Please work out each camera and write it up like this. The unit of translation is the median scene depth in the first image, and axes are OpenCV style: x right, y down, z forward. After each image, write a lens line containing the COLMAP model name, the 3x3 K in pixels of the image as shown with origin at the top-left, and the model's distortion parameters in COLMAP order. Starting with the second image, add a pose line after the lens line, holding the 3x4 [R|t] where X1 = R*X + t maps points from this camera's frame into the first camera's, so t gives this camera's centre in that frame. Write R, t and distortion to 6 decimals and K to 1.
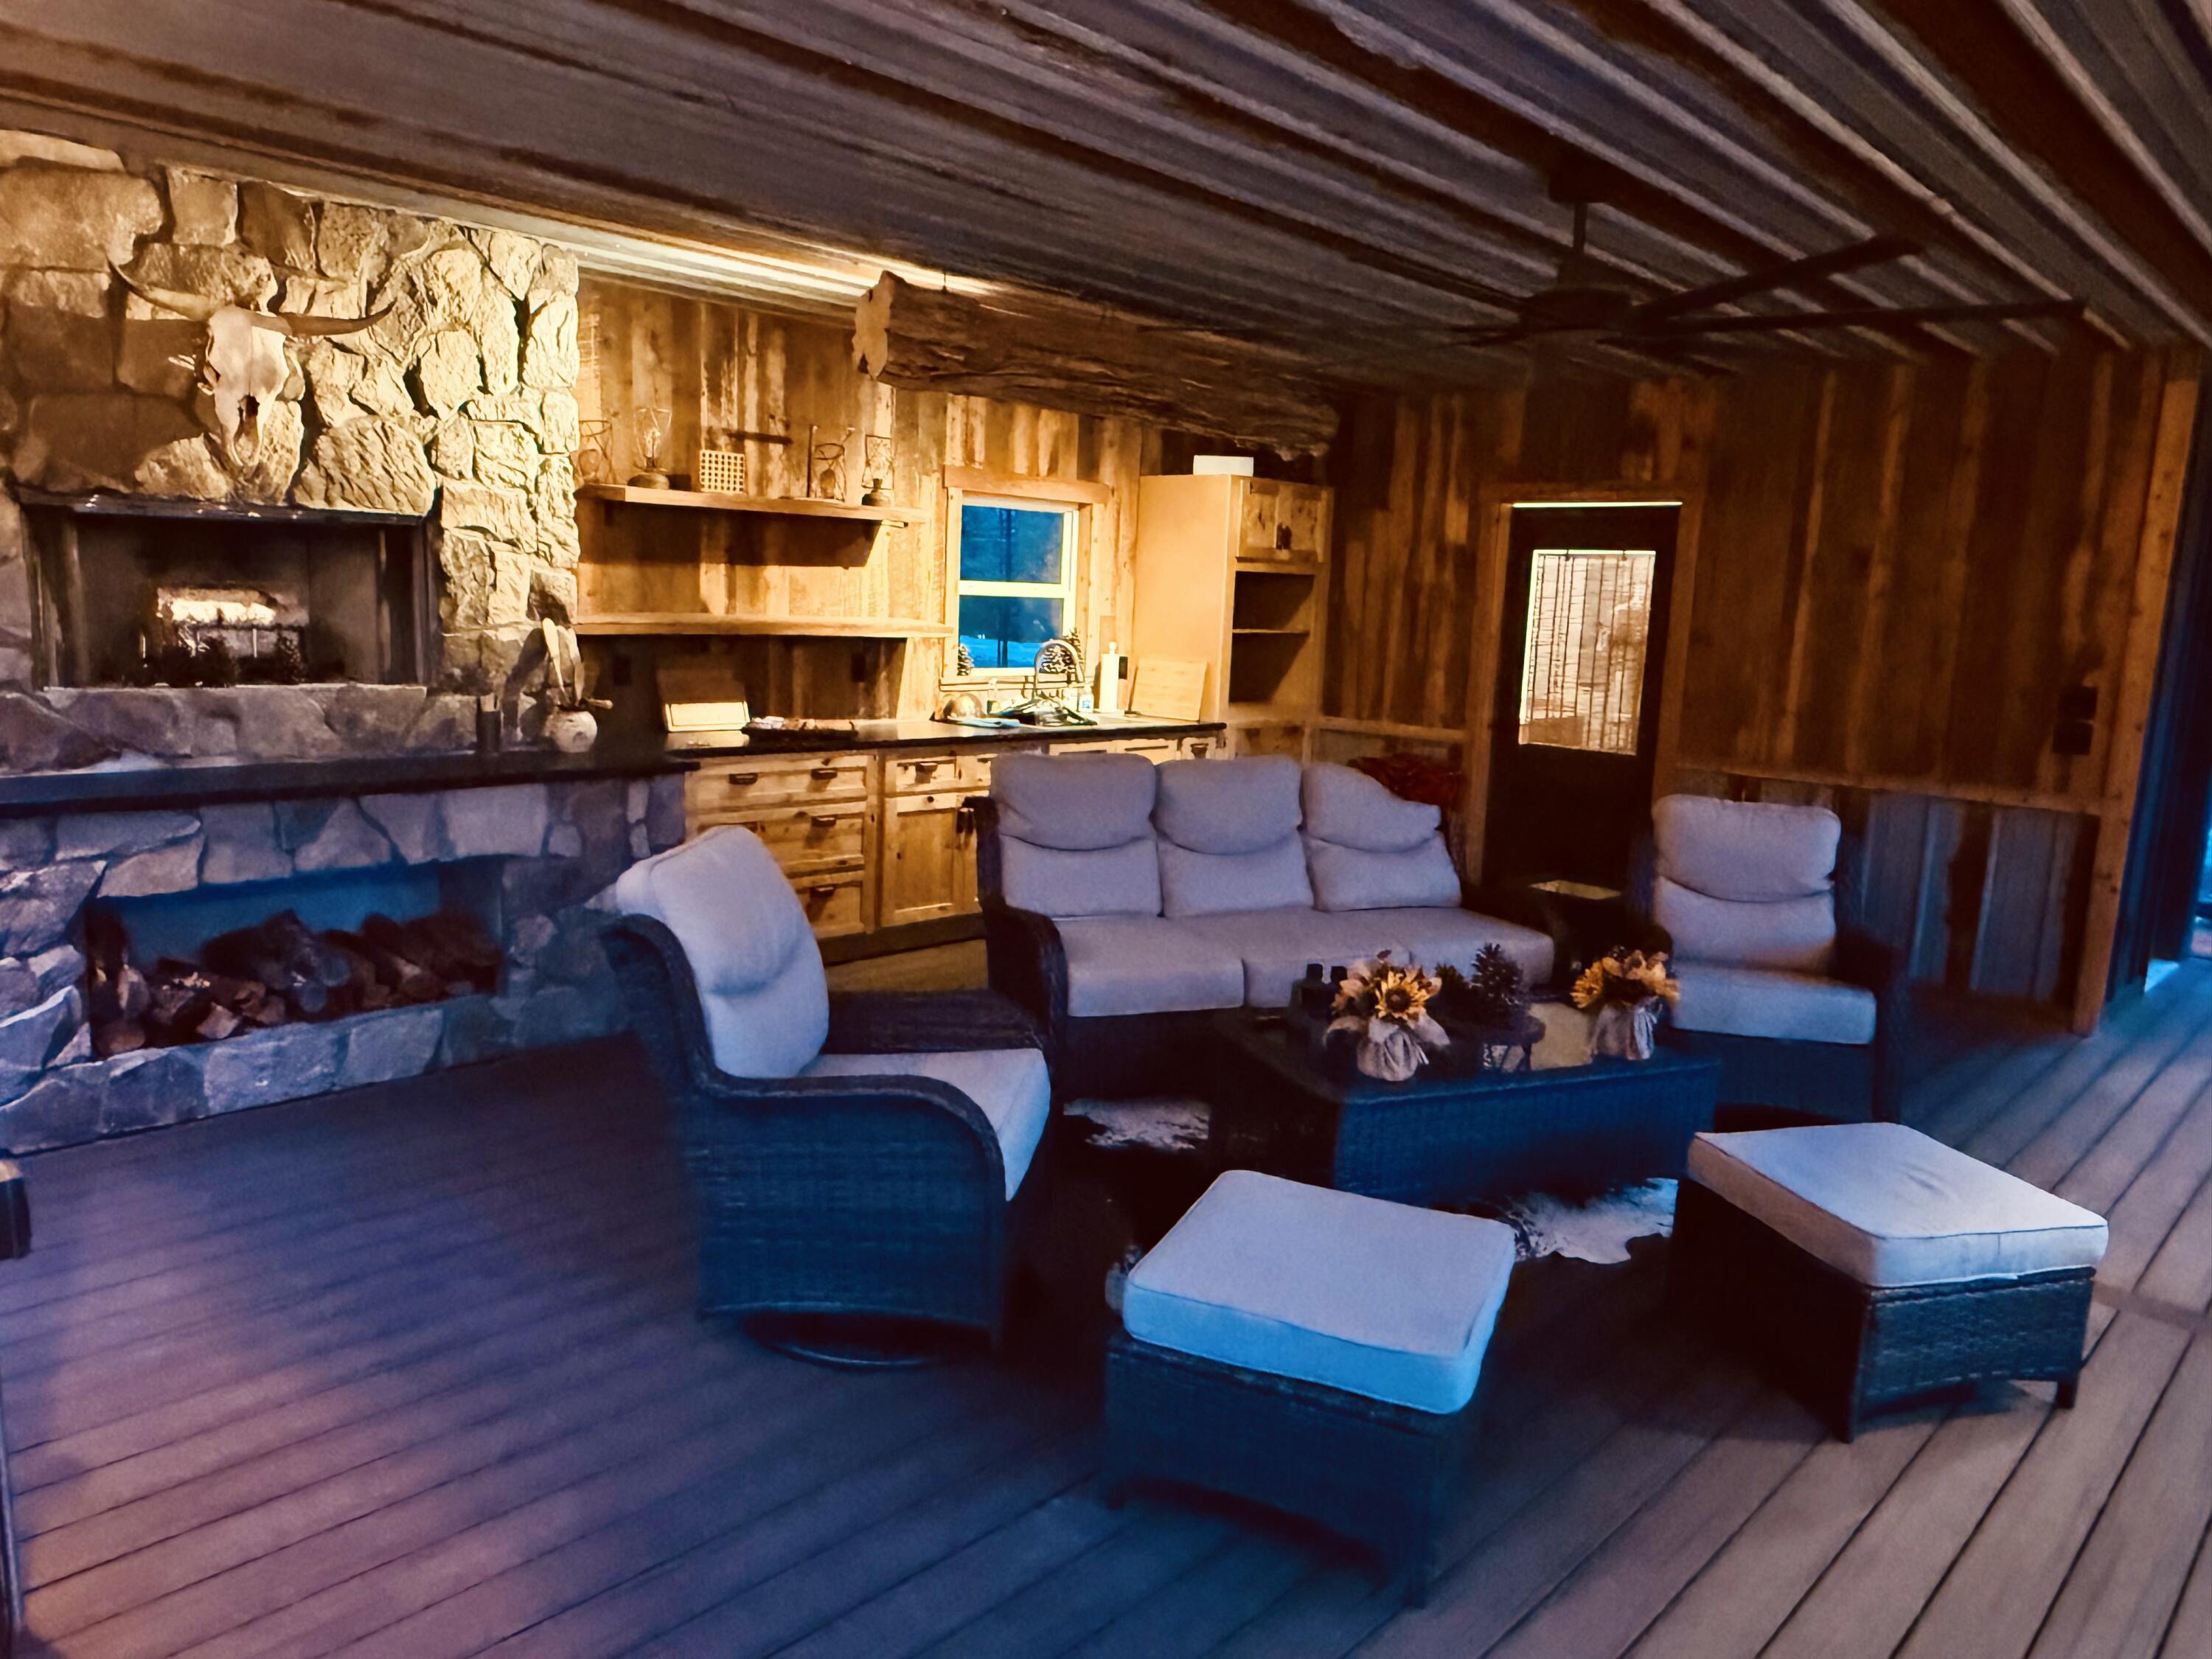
lens RADIAL K [[1500.0, 0, 1108.0], [0, 1500.0, 827.2], [0, 0, 1]] dist [0.002693, -0.002334]
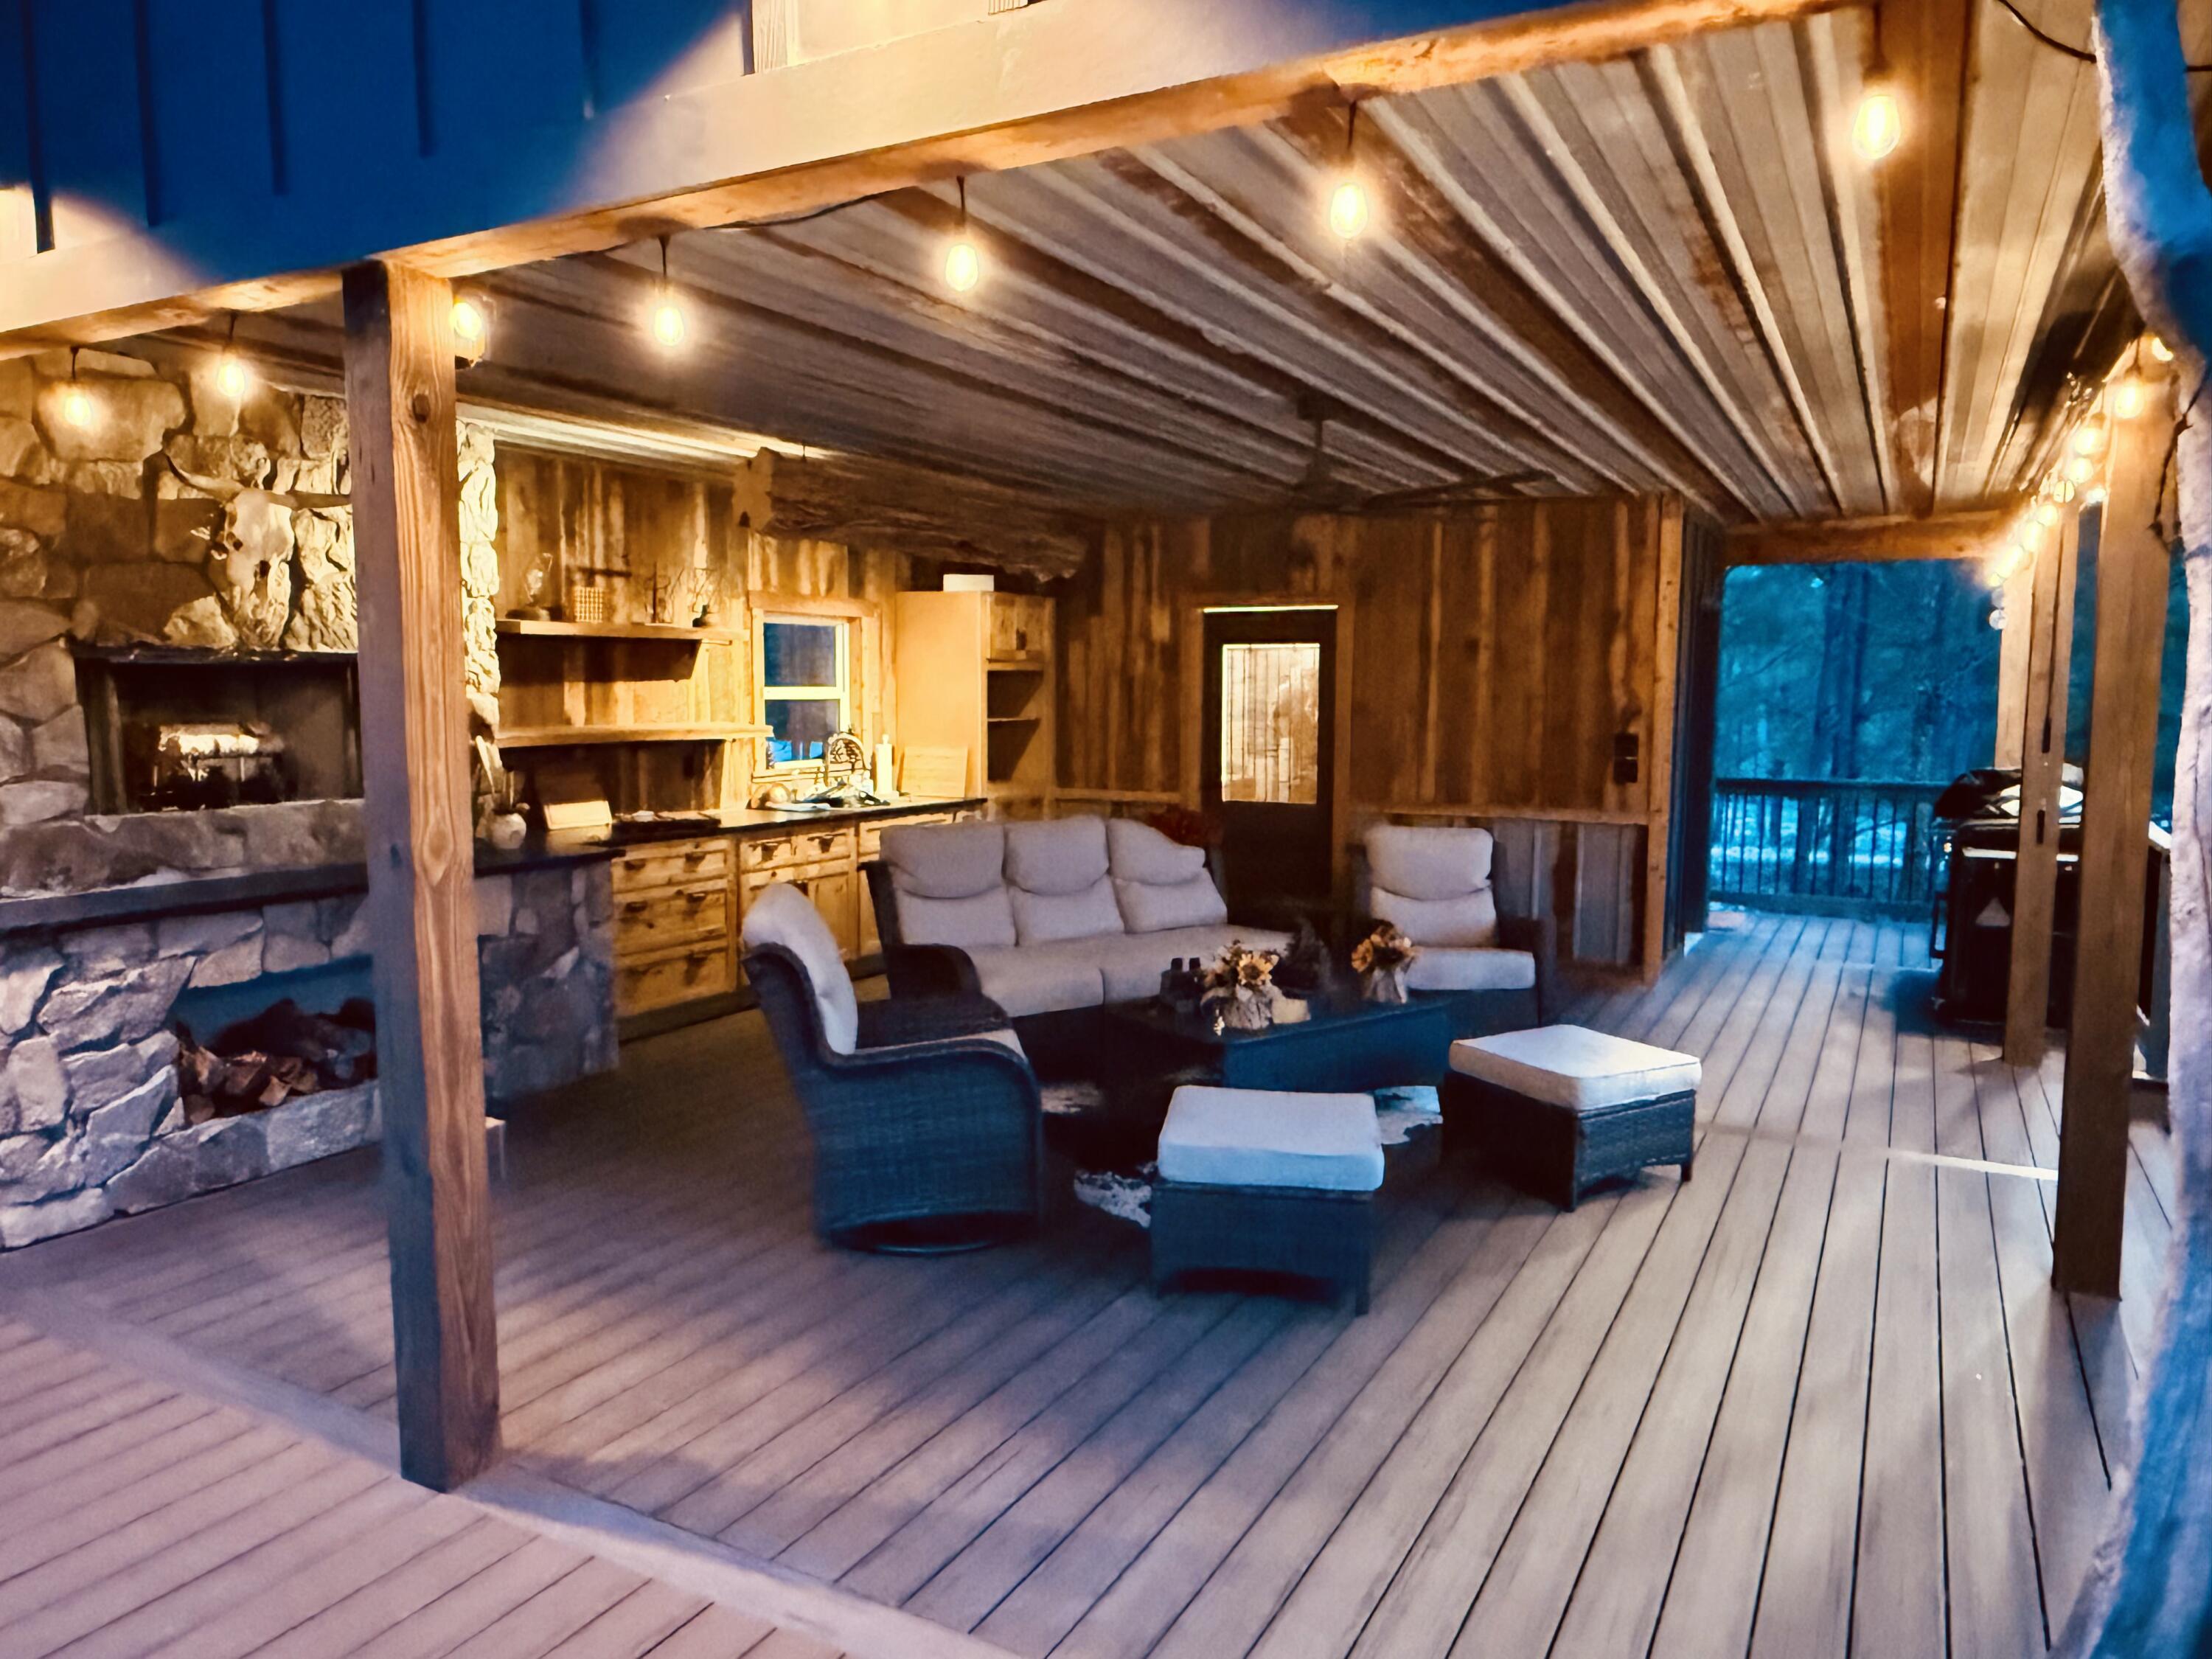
lens RADIAL K [[1500.0, 0, 1090.5], [0, 1500.0, 835.2], [0, 0, 1]] dist [0.002693, -0.002334]
pose [[0.966243, -0.063204, 0.249761, -0.209205], [0.075728, 0.996291, -0.040848, 0.021805], [-0.246253, 0.058383, 0.967446, -0.244624]]
